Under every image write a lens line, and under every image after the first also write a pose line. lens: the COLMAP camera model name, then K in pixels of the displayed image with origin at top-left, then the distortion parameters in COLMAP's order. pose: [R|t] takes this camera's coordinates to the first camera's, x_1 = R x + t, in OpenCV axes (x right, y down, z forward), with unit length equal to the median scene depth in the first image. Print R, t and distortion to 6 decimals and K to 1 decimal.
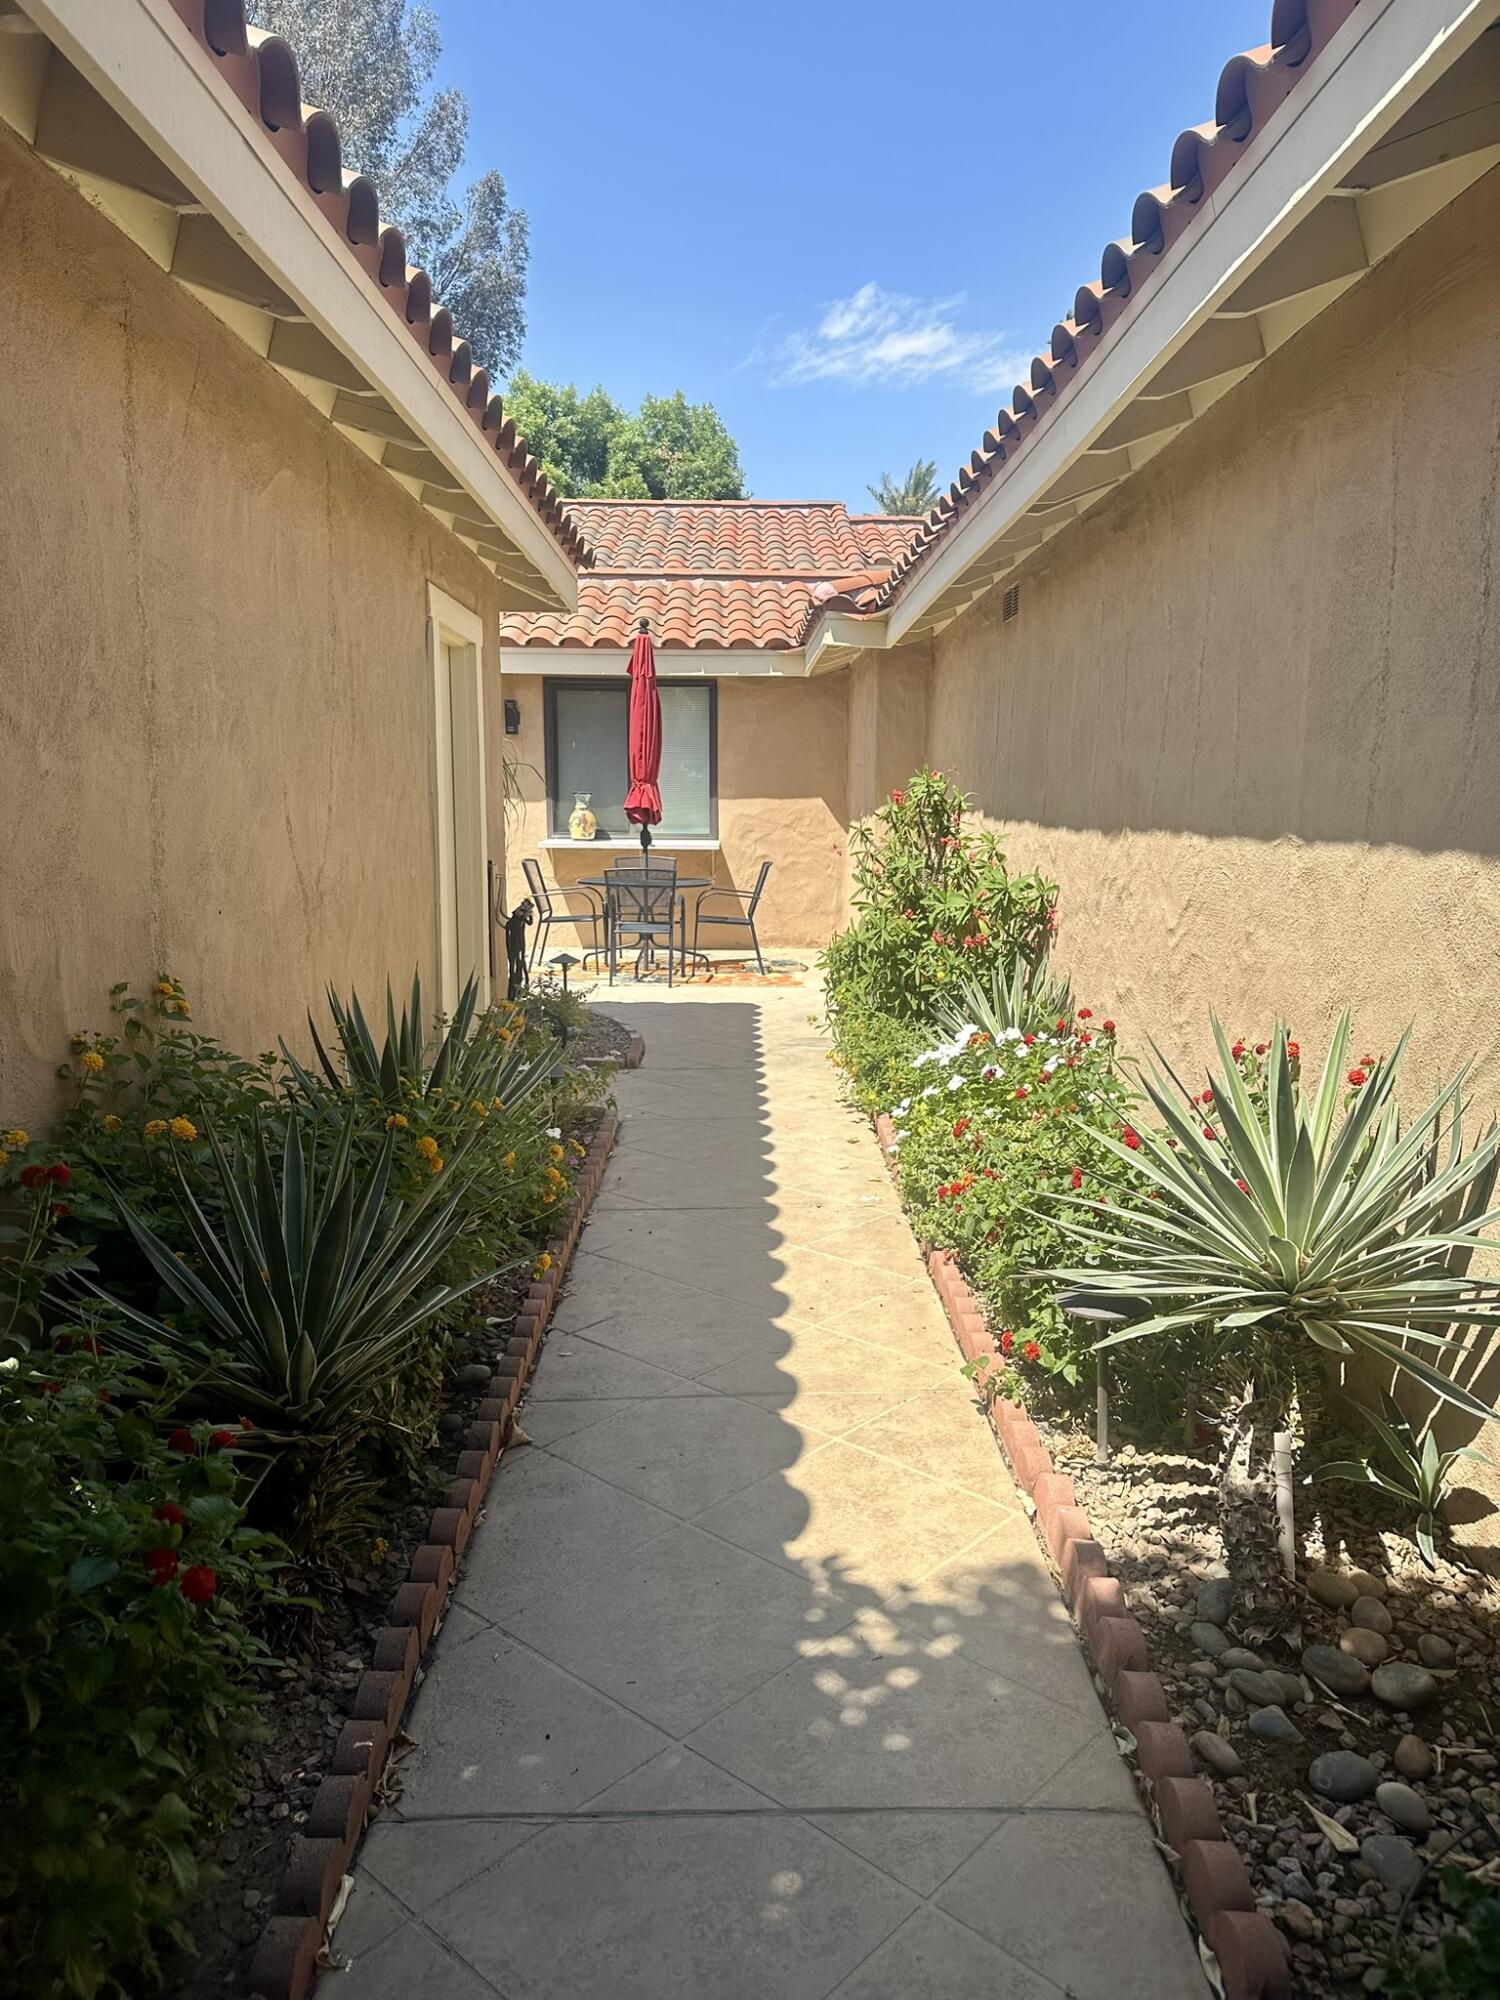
lens RADIAL K [[1414.4, 0, 750.0], [0, 1414.4, 1000.0], [0, 0, 1]] dist [0.001234, 0.000242]
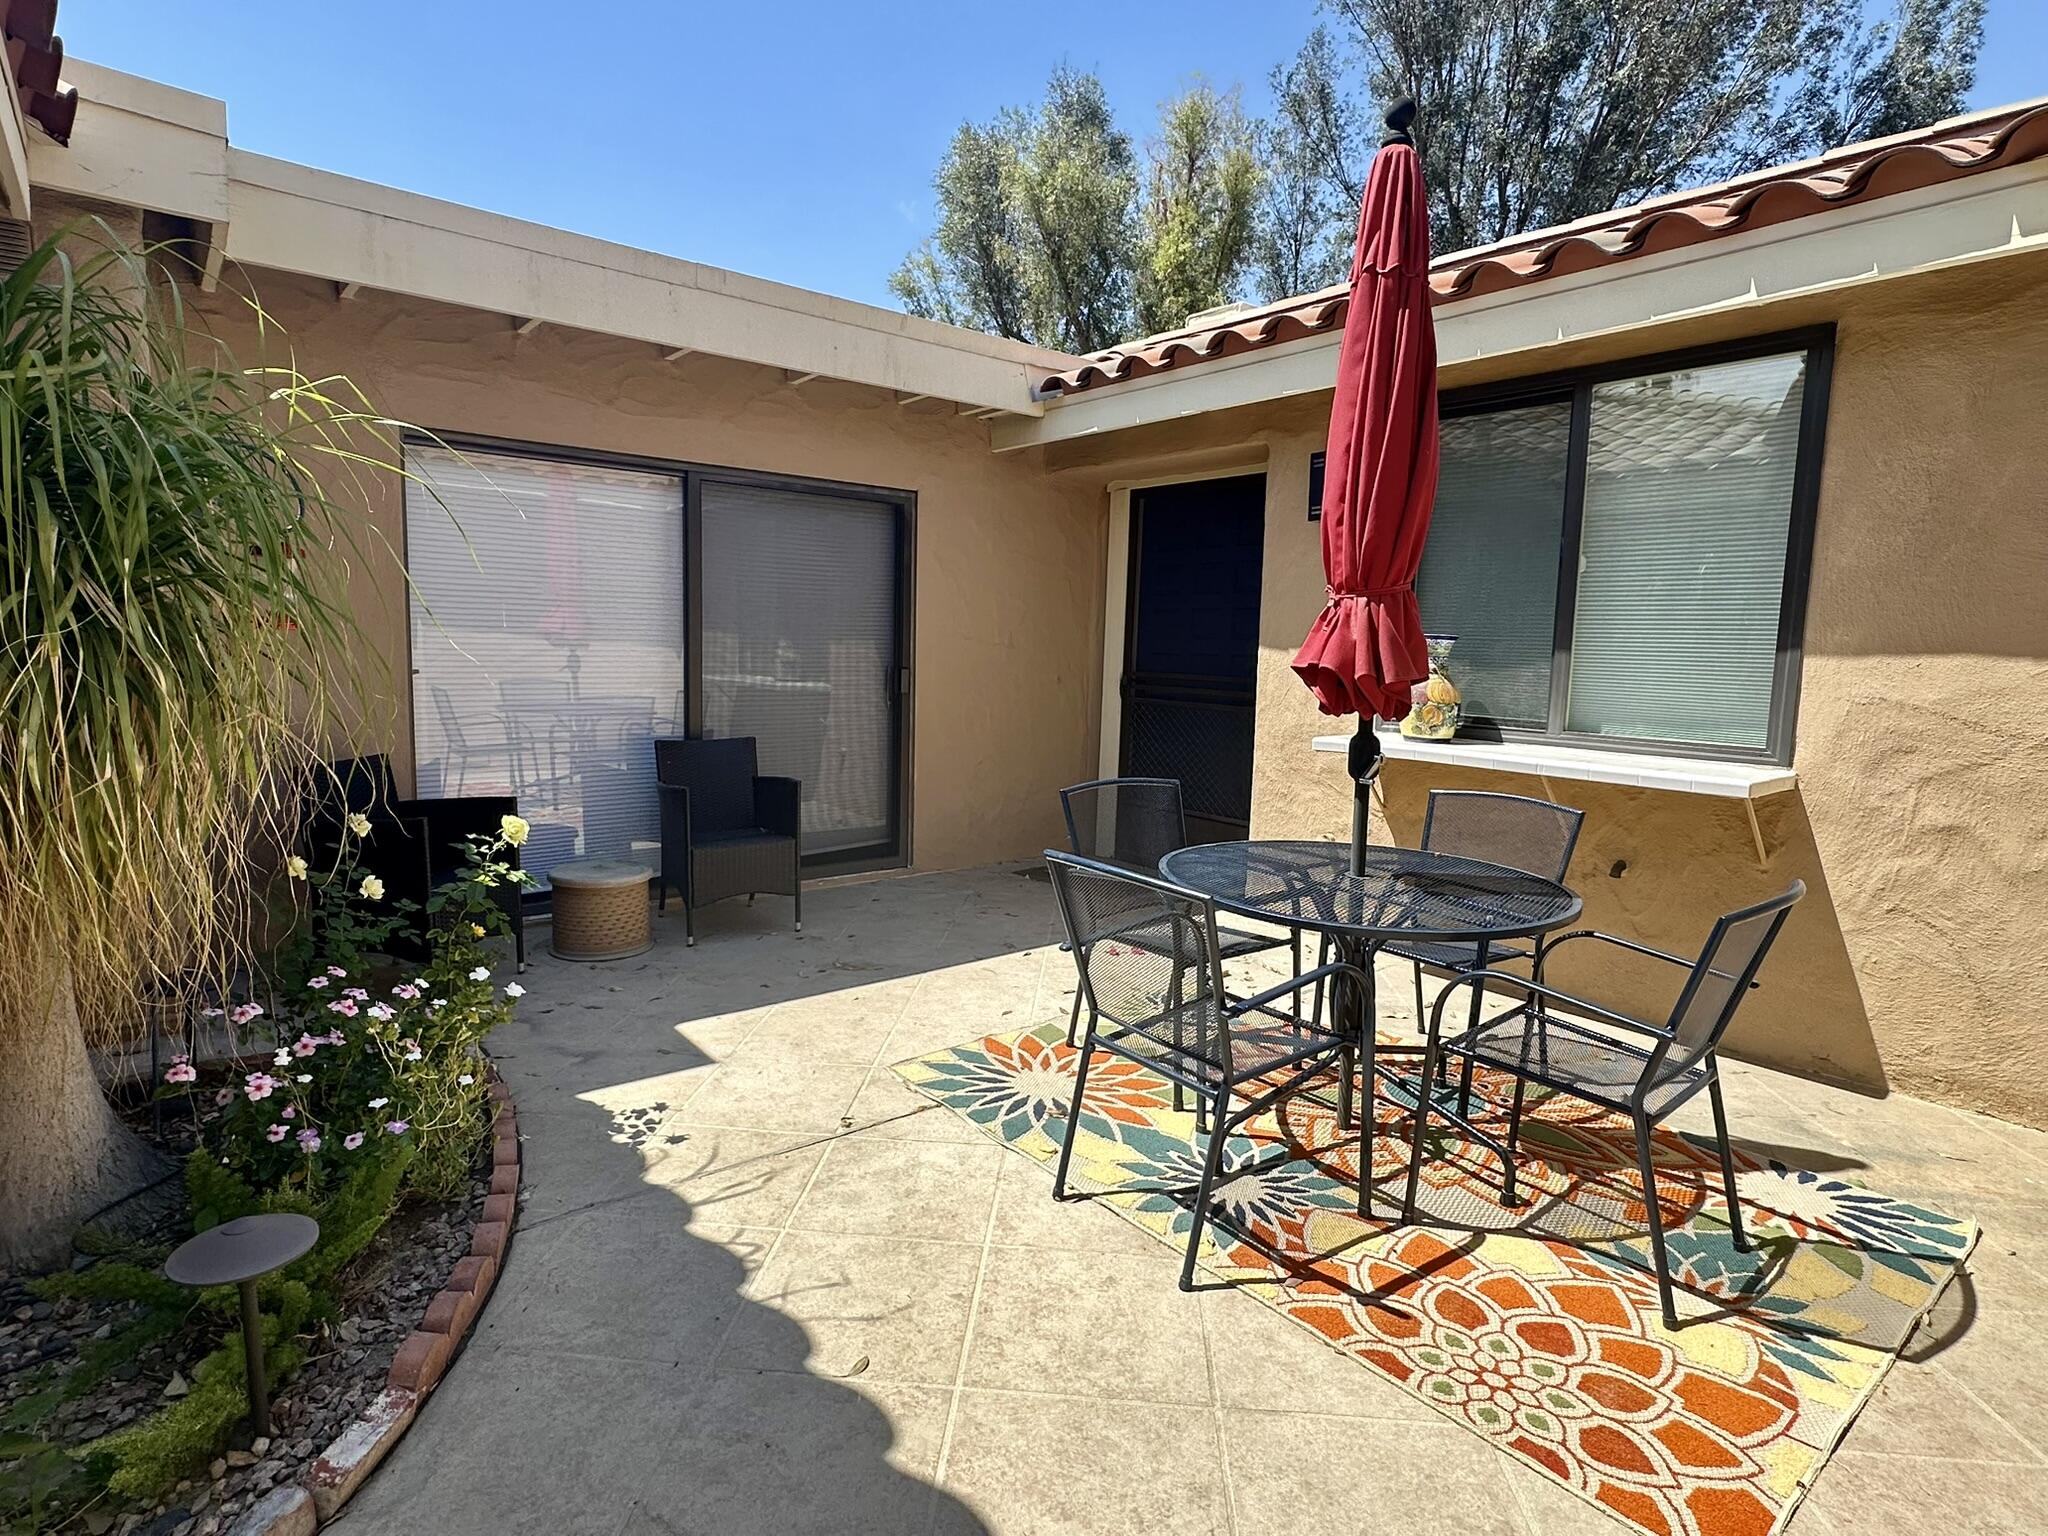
lens RADIAL K [[1081.0, 0, 1024.0], [0, 1081.0, 768.0], [0, 0, 1]] dist [0.000291, 0.000757]
pose [[0.640147, 0.099314, -0.761806, 0.063835], [-0.131198, 0.991175, 0.018970, -0.092168], [0.756967, 0.087803, 0.647527, 0.668960]]
